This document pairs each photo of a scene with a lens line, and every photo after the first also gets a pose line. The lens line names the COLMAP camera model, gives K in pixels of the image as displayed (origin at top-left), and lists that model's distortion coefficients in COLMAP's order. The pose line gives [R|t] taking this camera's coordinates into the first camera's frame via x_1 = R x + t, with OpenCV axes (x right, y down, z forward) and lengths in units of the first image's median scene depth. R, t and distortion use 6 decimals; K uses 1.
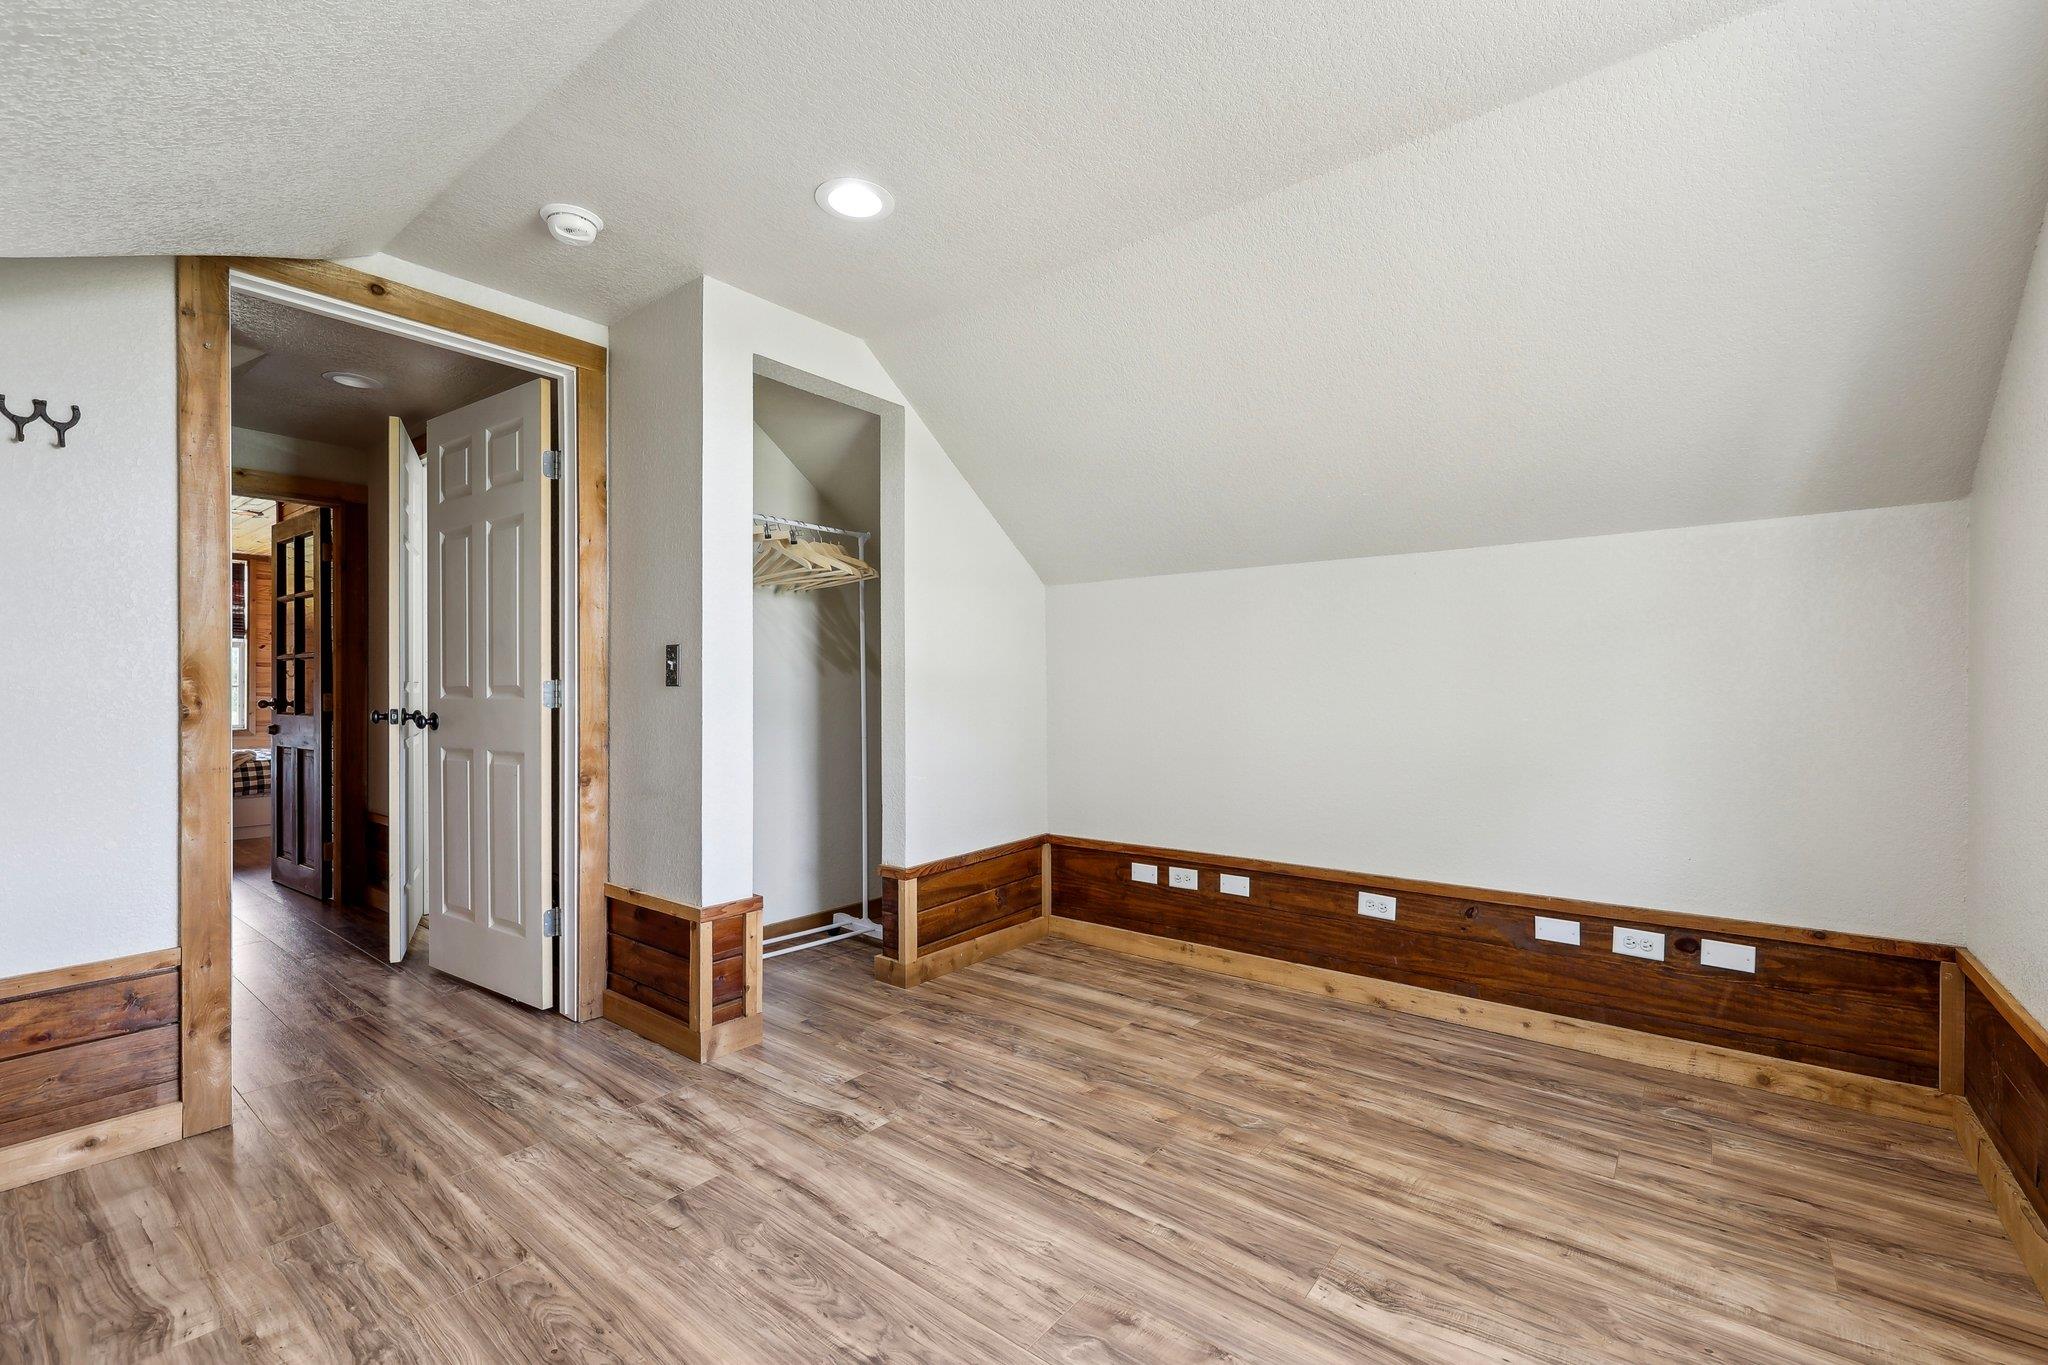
lens RADIAL K [[878.1, 0, 1030.2], [0, 878.1, 688.9], [0, 0, 1]] dist [0.001001, 0.000370]
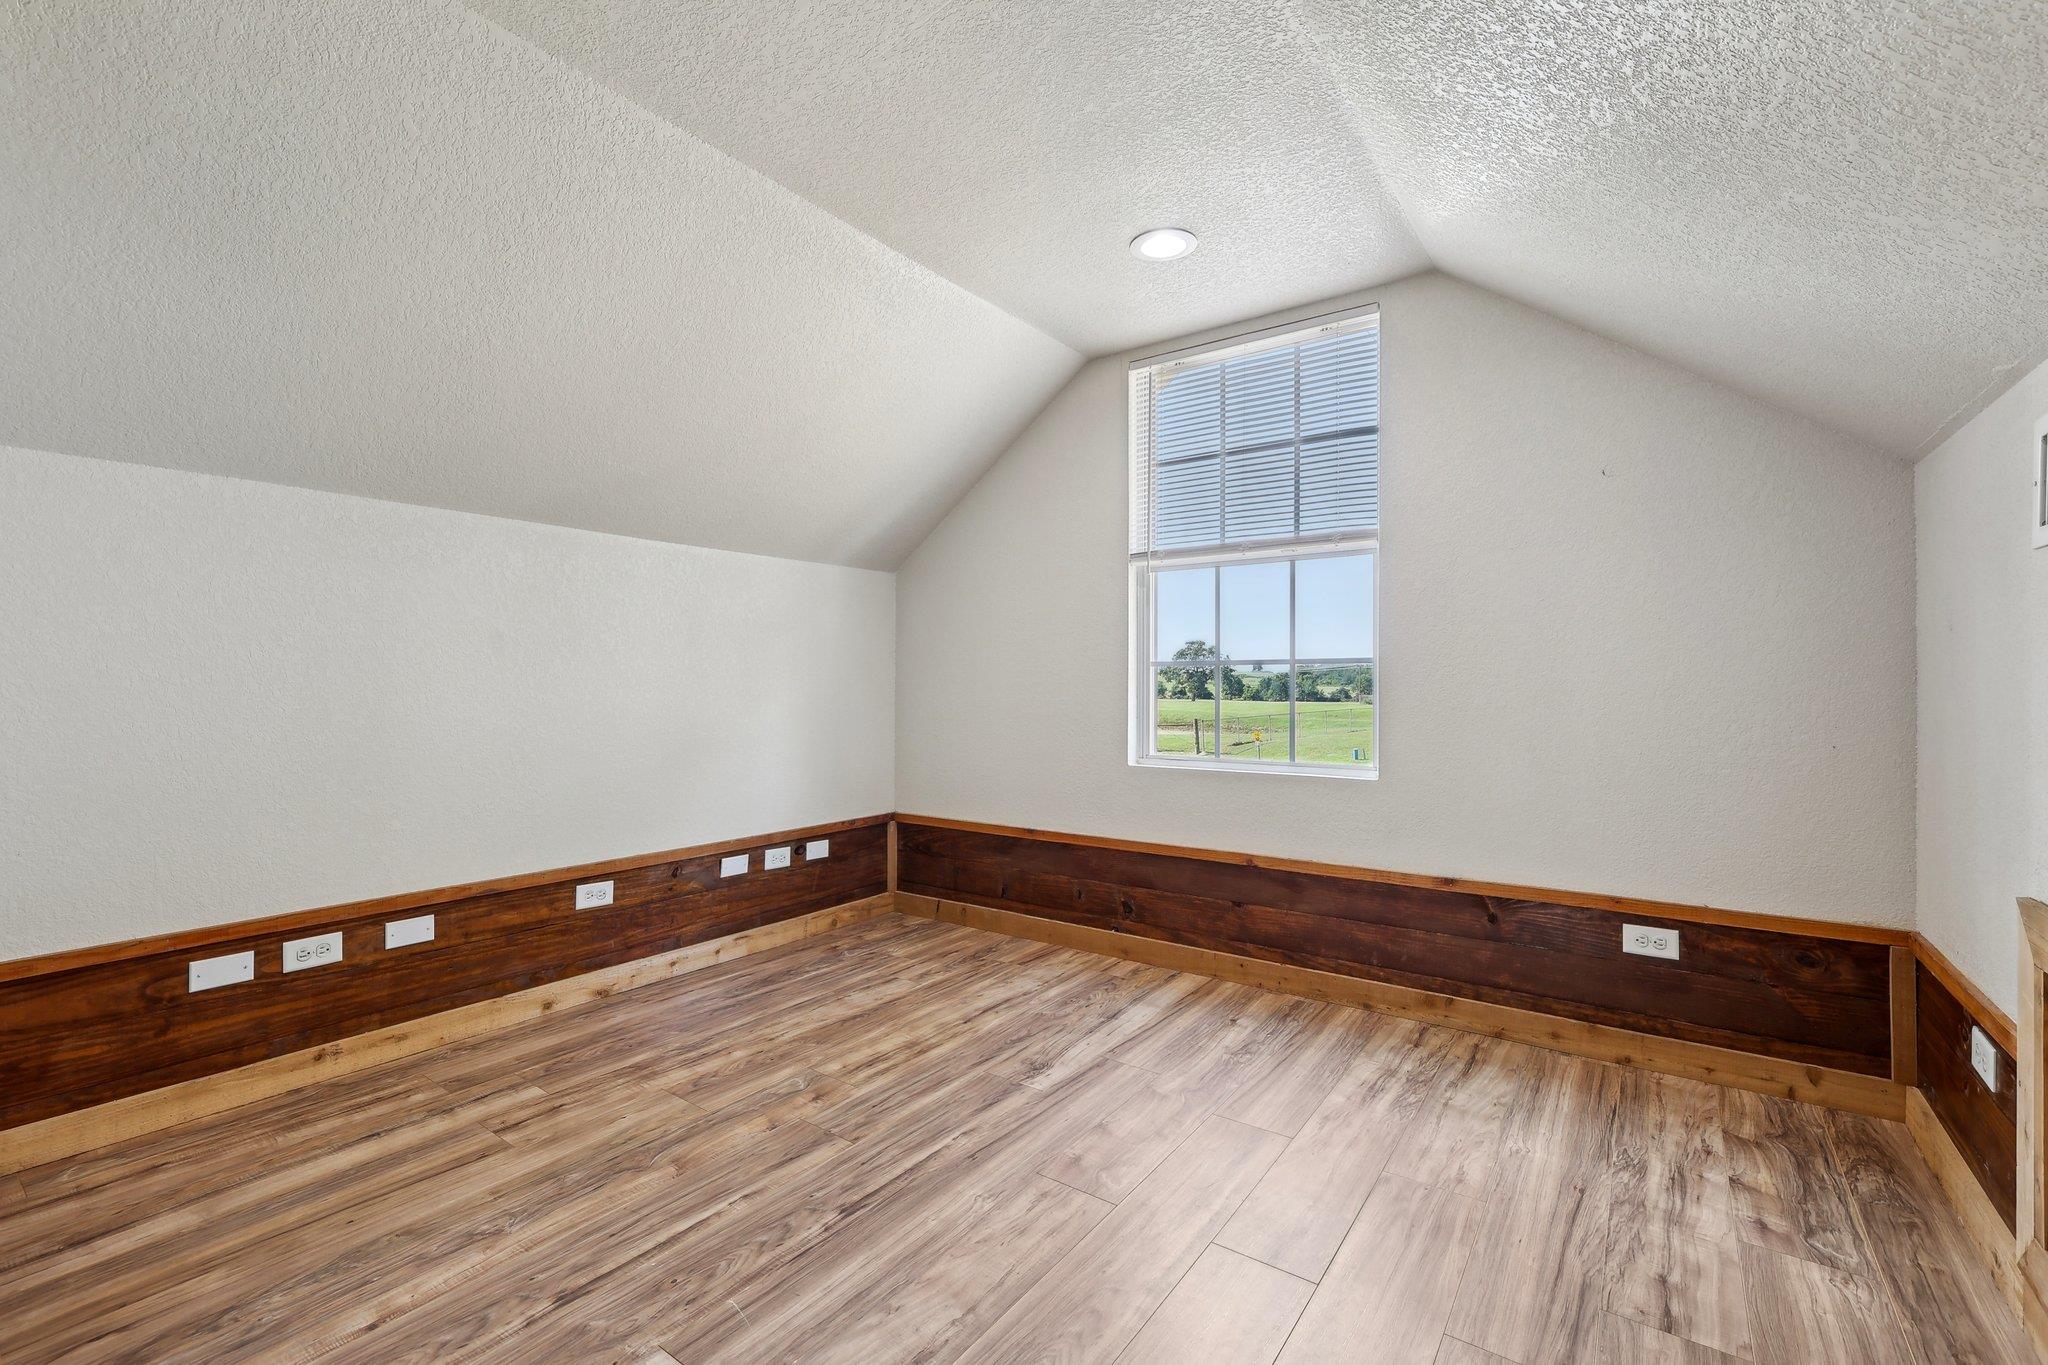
lens RADIAL K [[878.1, 0, 1030.2], [0, 878.1, 688.9], [0, 0, 1]] dist [0.001001, 0.000370]
pose [[-0.046393, -0.002806, 0.998919, -0.693030], [-0.001008, 0.999996, 0.002762, 0.023144], [-0.998923, -0.000879, -0.046396, 0.679105]]
